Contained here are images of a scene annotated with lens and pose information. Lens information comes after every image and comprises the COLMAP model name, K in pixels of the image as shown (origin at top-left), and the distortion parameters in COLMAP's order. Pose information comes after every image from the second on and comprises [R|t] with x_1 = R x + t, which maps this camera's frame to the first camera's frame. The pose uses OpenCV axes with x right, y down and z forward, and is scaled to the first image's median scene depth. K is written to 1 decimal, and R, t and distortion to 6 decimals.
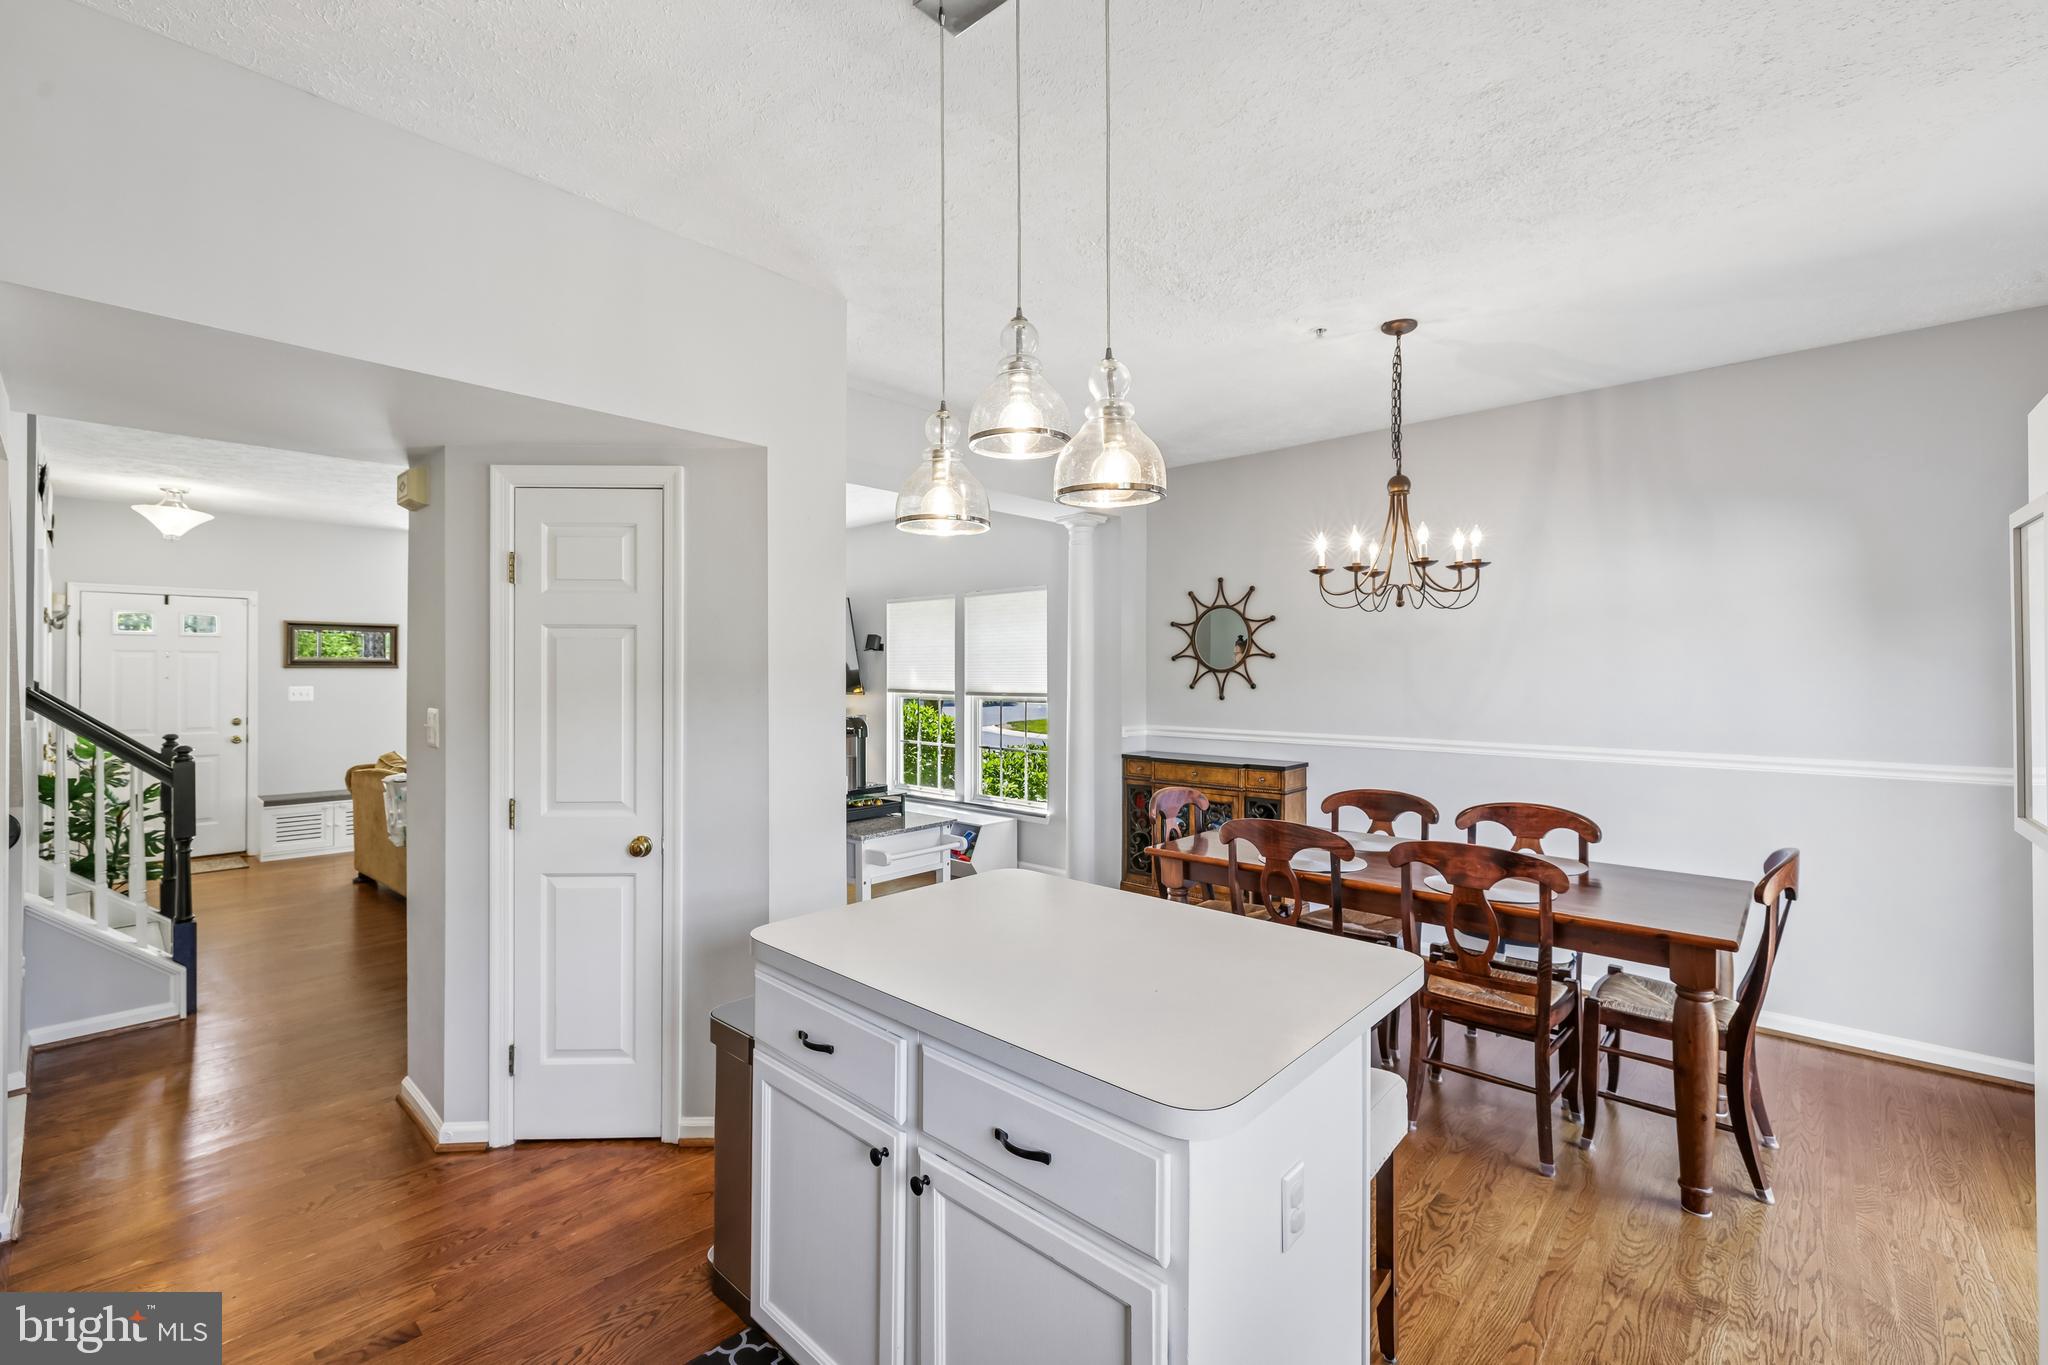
lens RADIAL K [[855.0, 0, 990.6], [0, 855.0, 671.7], [0, 0, 1]] dist [0.004731, 0.000127]
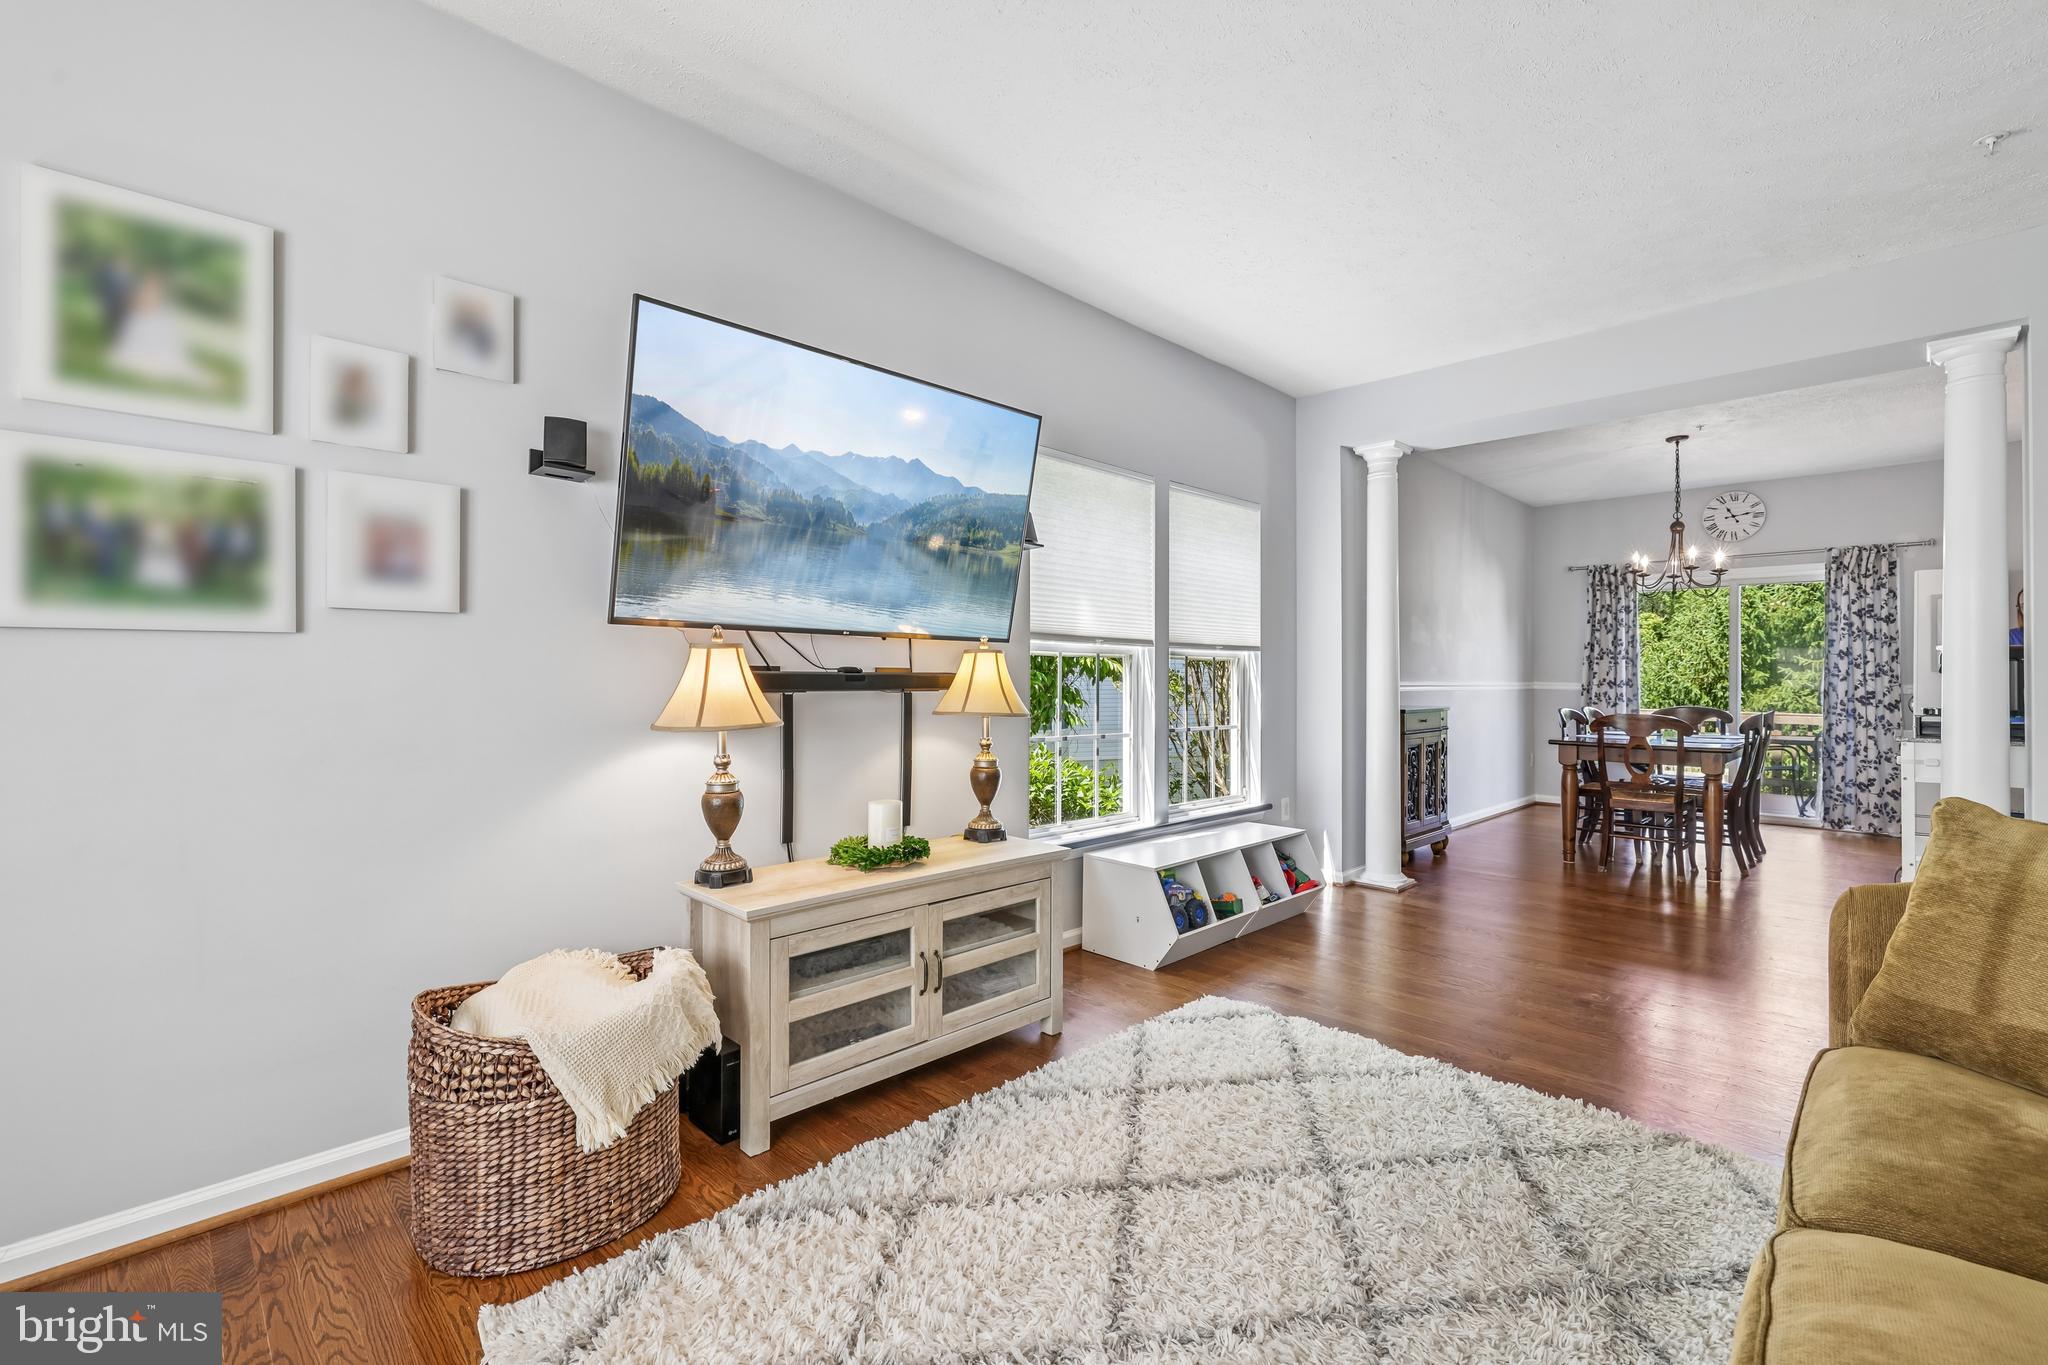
lens RADIAL K [[882.9, 0, 1025.4], [0, 882.9, 673.5], [0, 0, 1]] dist [0.003008, 0.000477]
pose [[0.038398, 0.011732, 0.999194, -0.848022], [-0.001633, 0.999930, -0.011678, 0.067959], [-0.999261, -0.001183, 0.038415, 1.368143]]
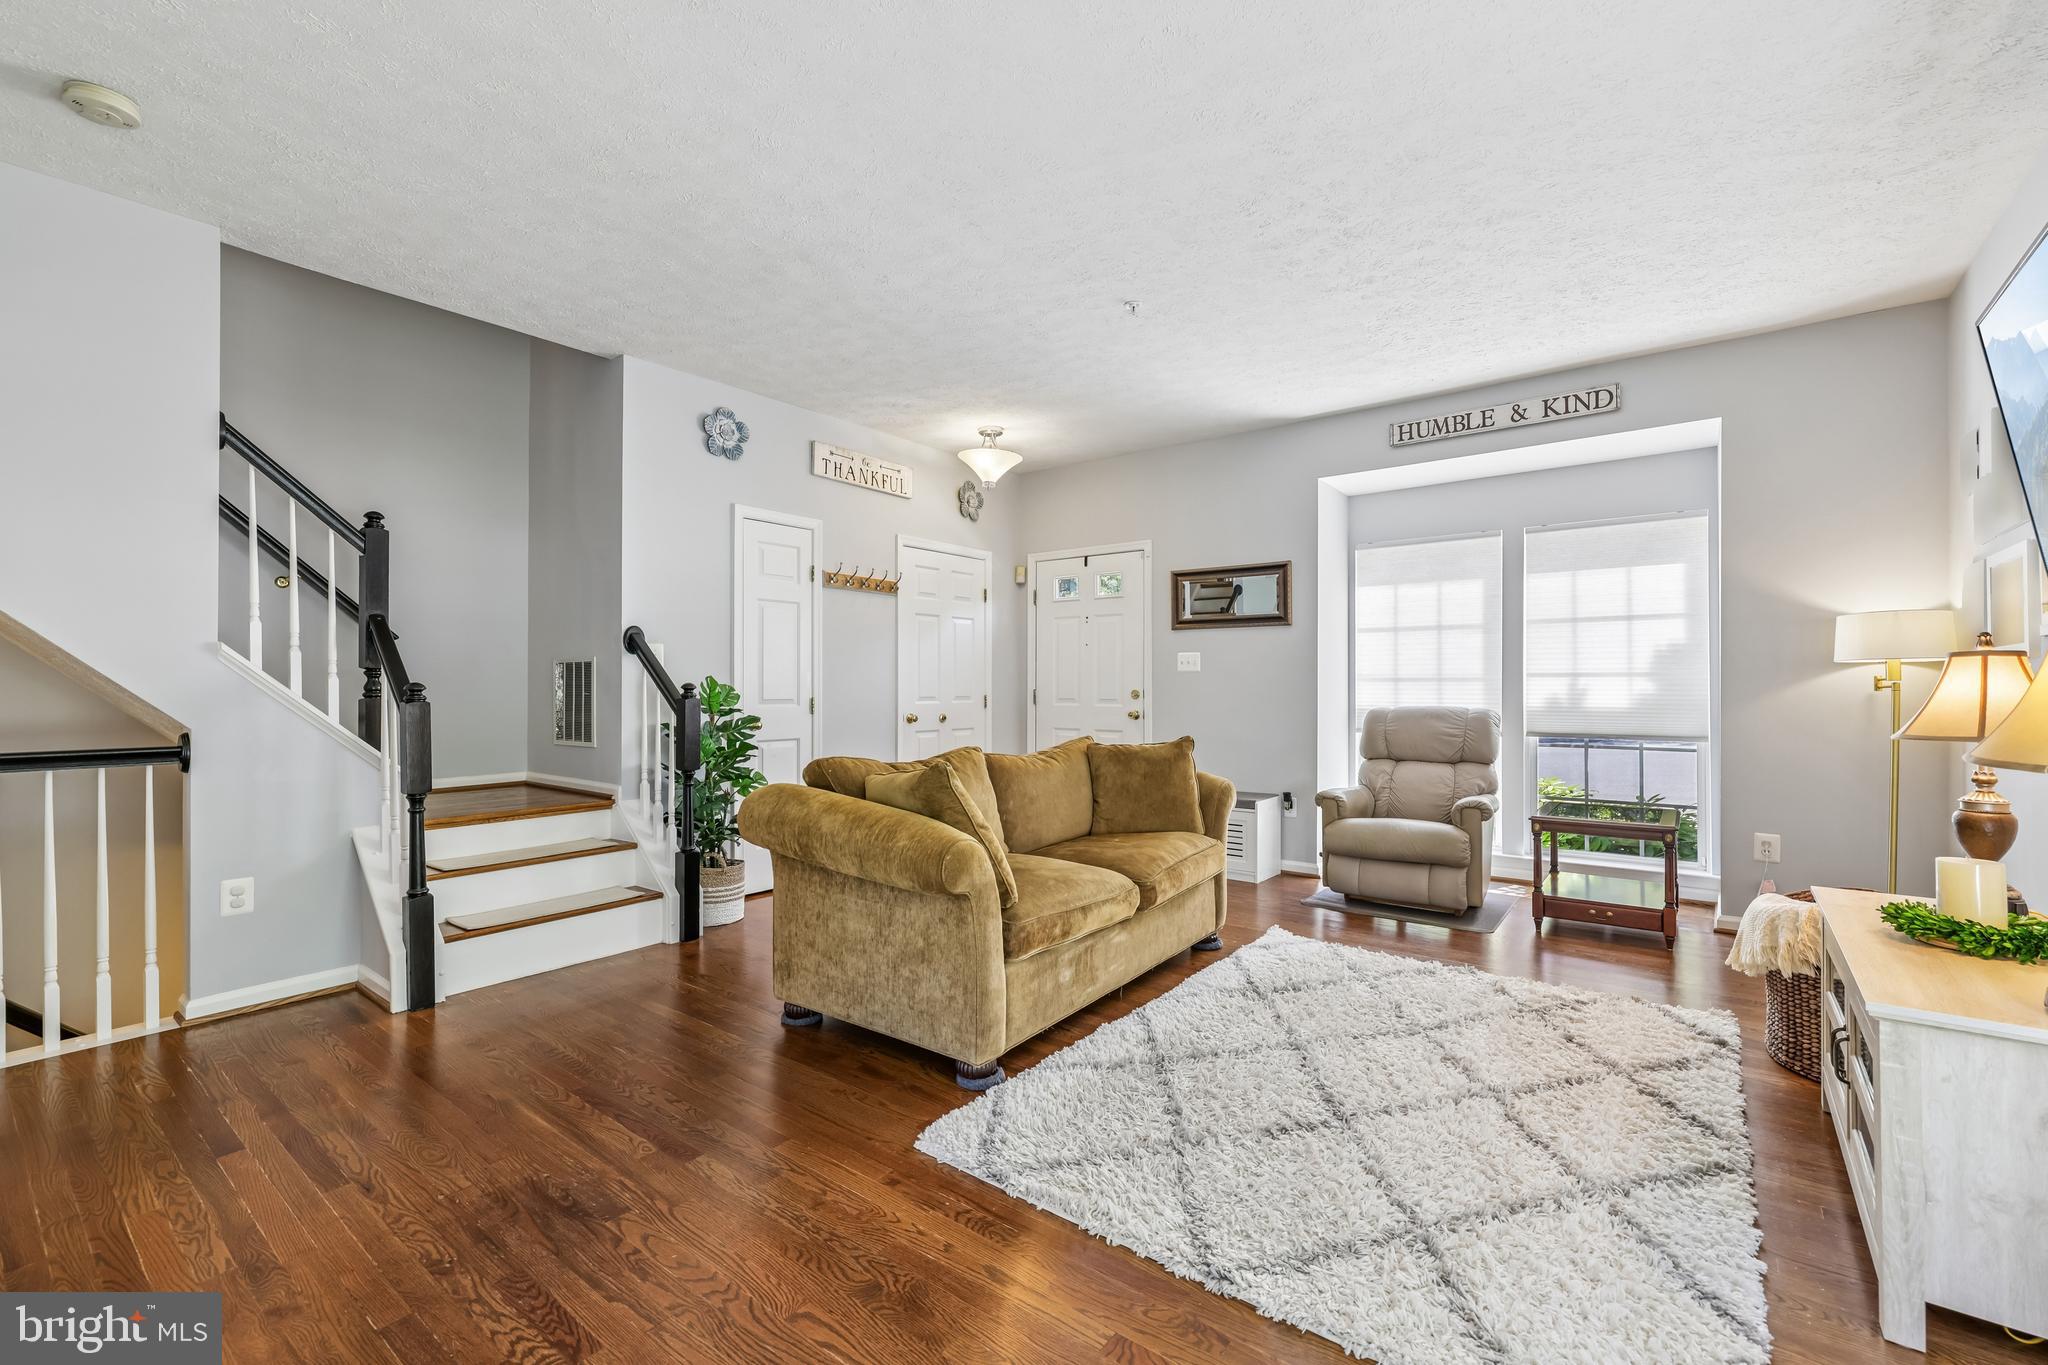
lens RADIAL K [[876.4, 0, 1020.4], [0, 876.4, 683.5], [0, 0, 1]] dist [-0.001136, -0.000339]
pose [[0.101066, 0.004142, -0.994871, -0.047991], [0.003016, 0.999985, 0.004469, 0.059159], [0.994875, -0.003452, 0.101052, 1.052791]]
